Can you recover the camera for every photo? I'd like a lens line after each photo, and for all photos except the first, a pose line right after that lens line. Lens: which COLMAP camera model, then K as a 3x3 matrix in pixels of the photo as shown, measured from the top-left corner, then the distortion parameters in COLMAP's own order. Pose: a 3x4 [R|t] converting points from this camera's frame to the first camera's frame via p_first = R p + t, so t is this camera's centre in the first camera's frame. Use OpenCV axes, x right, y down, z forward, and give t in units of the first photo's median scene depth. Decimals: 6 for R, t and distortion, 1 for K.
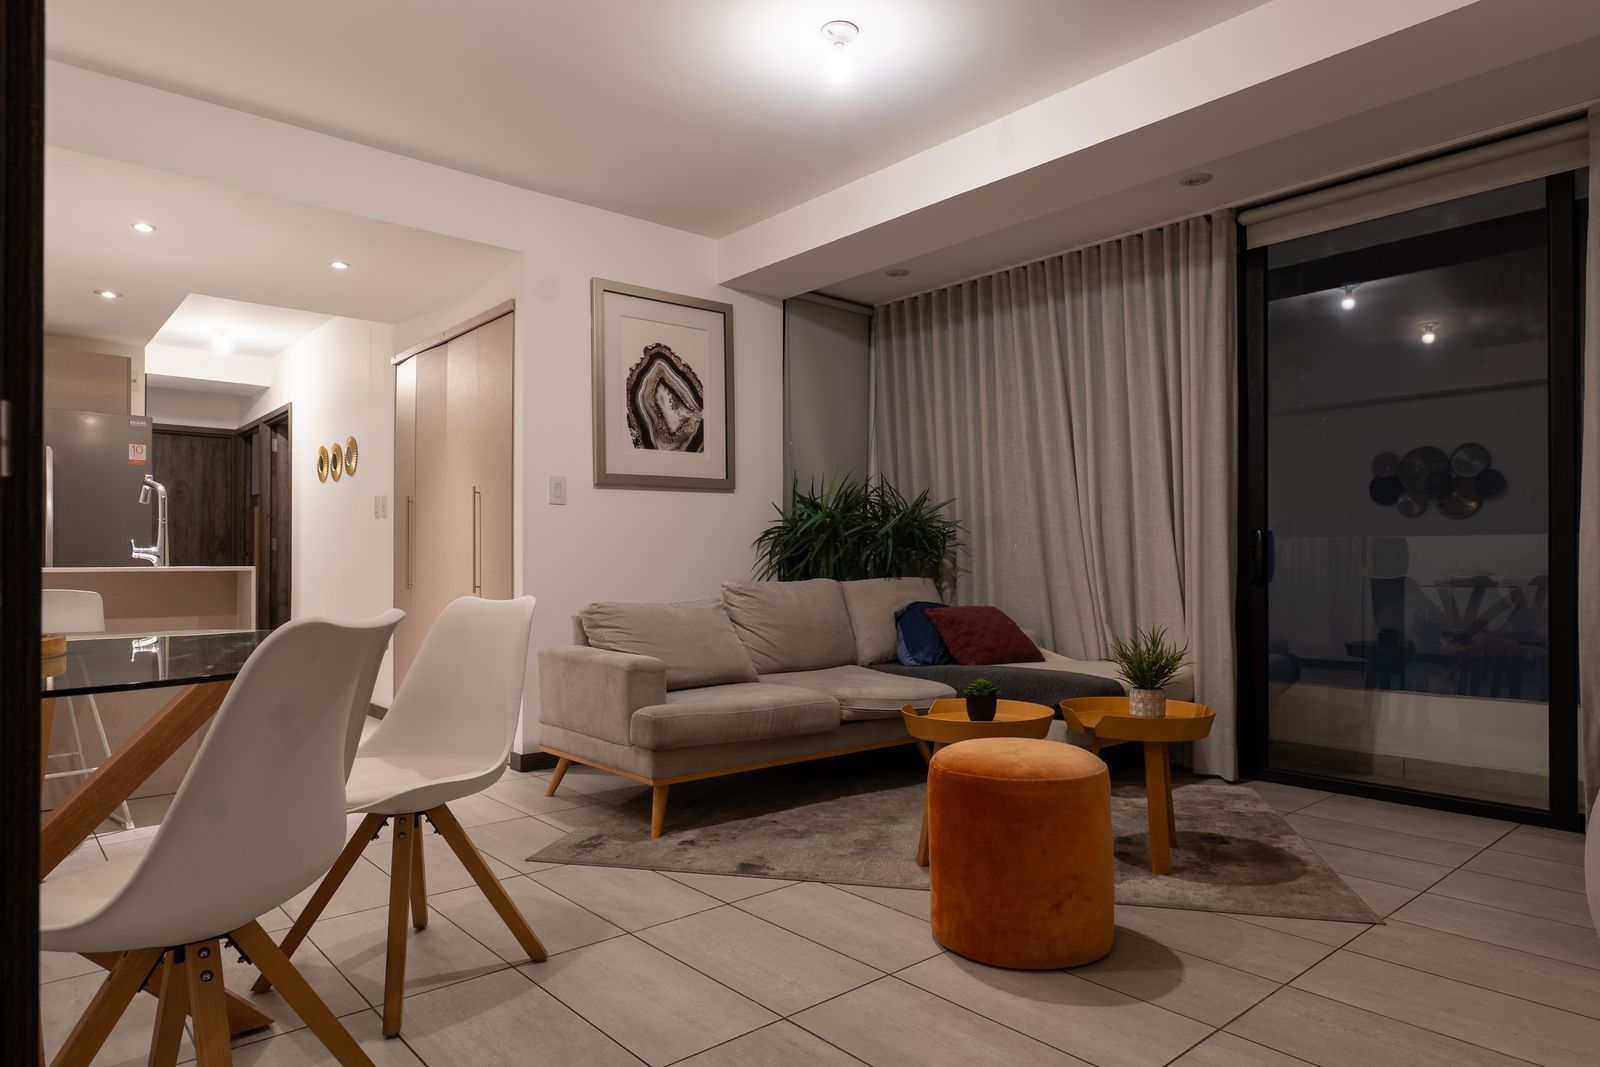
lens RADIAL K [[976.4, 0, 827.2], [0, 976.4, 554.1], [0, 0, 1]] dist [-0.001355, 0.000112]
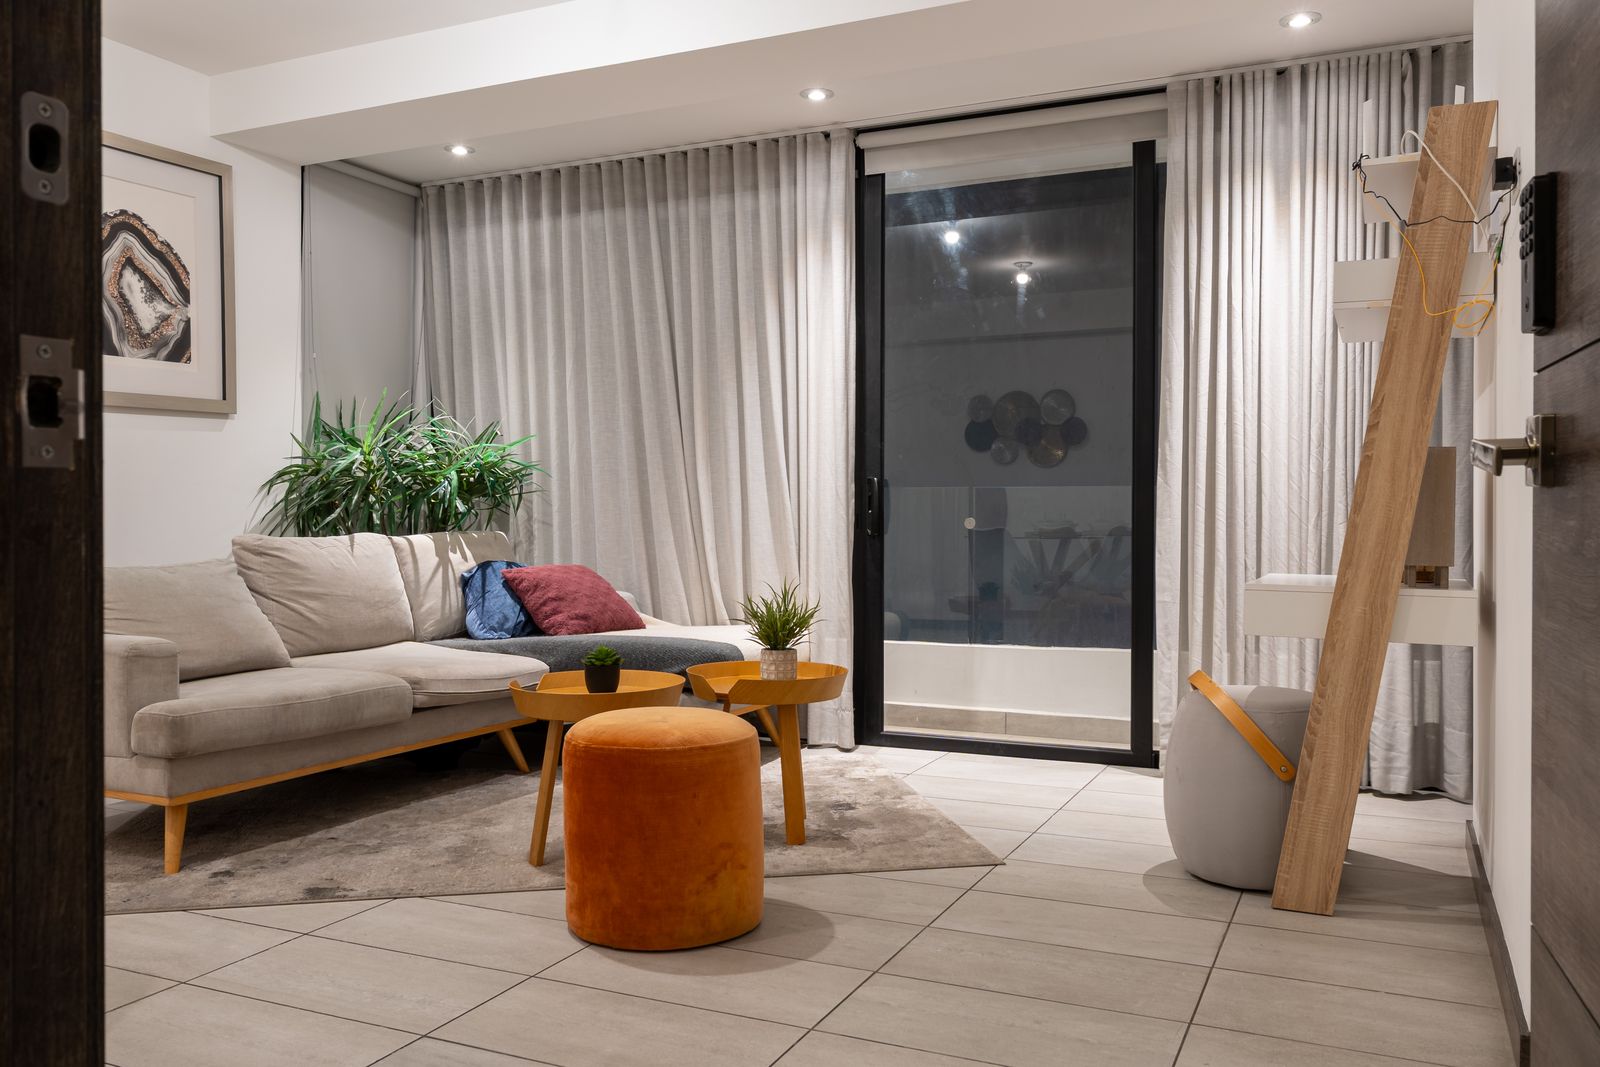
lens RADIAL K [[1245.7, 0, 845.2], [0, 1245.7, 523.5], [0, 0, 1]] dist [-0.002662, 0.000069]
pose [[0.912149, -0.002173, 0.409854, -0.072056], [-0.005085, 0.999849, 0.016616, -0.001306], [-0.409828, -0.017240, 0.912000, -0.074581]]
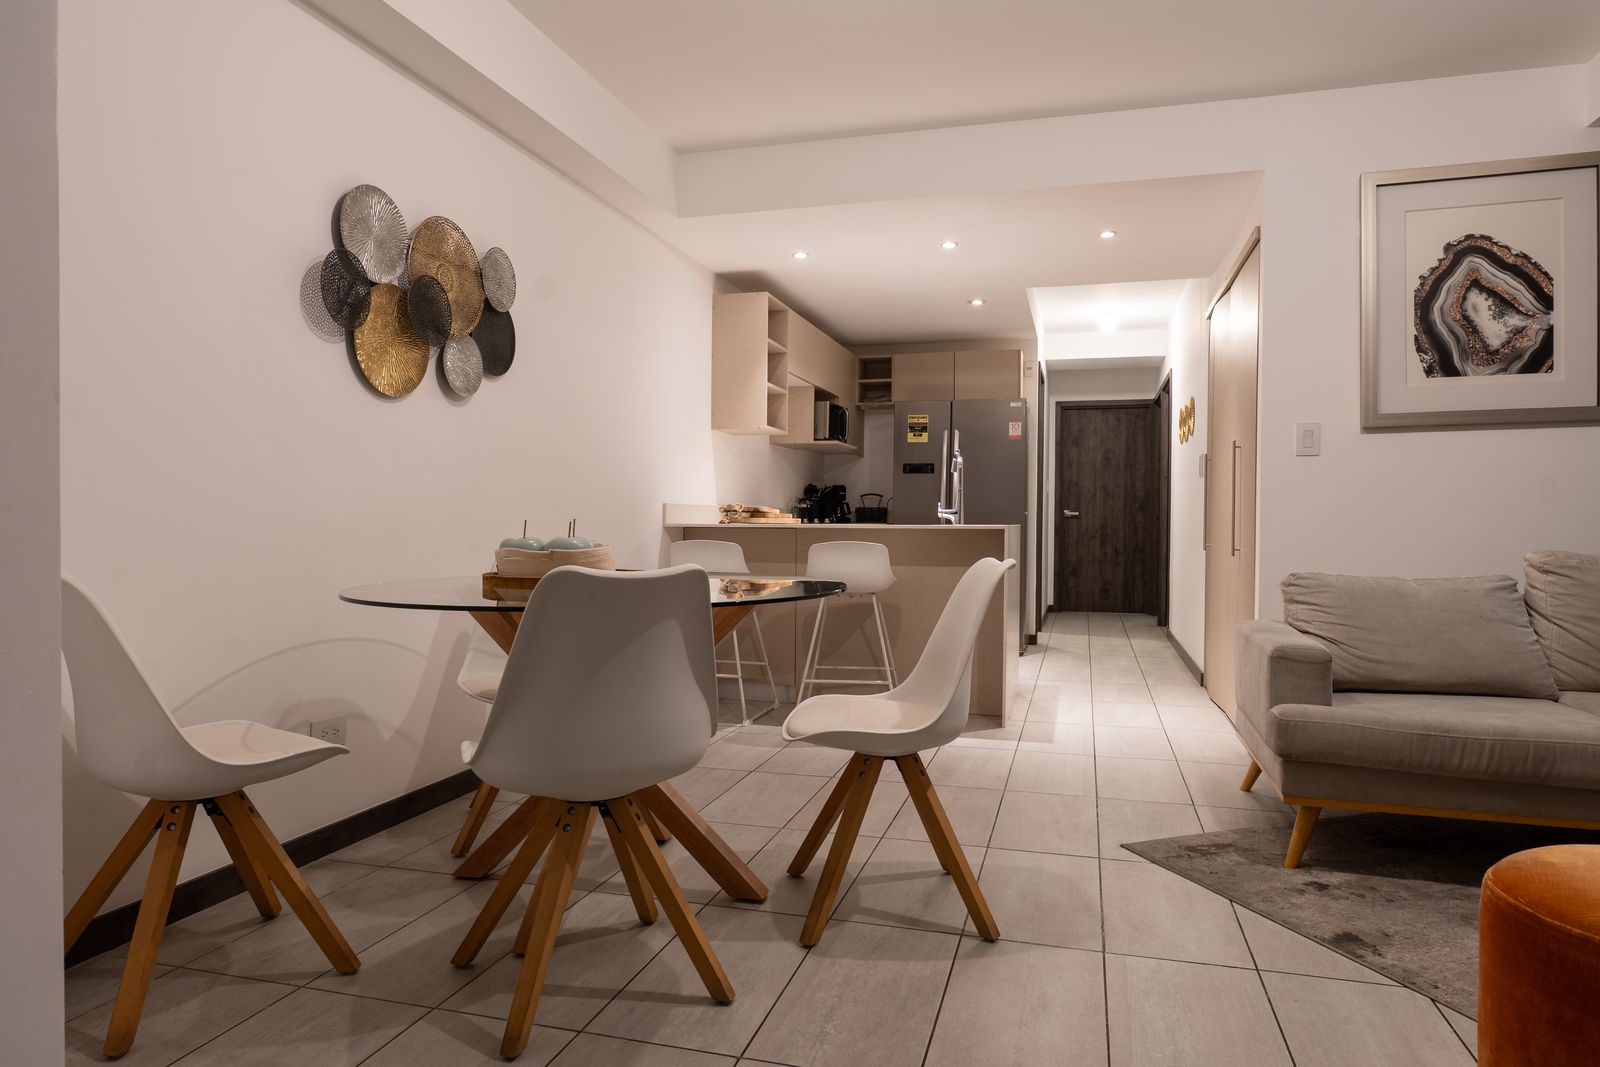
lens RADIAL K [[976.0, 0, 800.0], [0, 976.0, 533.5], [0, 0, 1]] dist [-0.000687, 0.000360]
pose [[0.533448, 0.017119, -0.845659, 0.217759], [0.000486, 0.999789, 0.020546, -0.000967], [0.845832, -0.011371, 0.533327, 0.179551]]
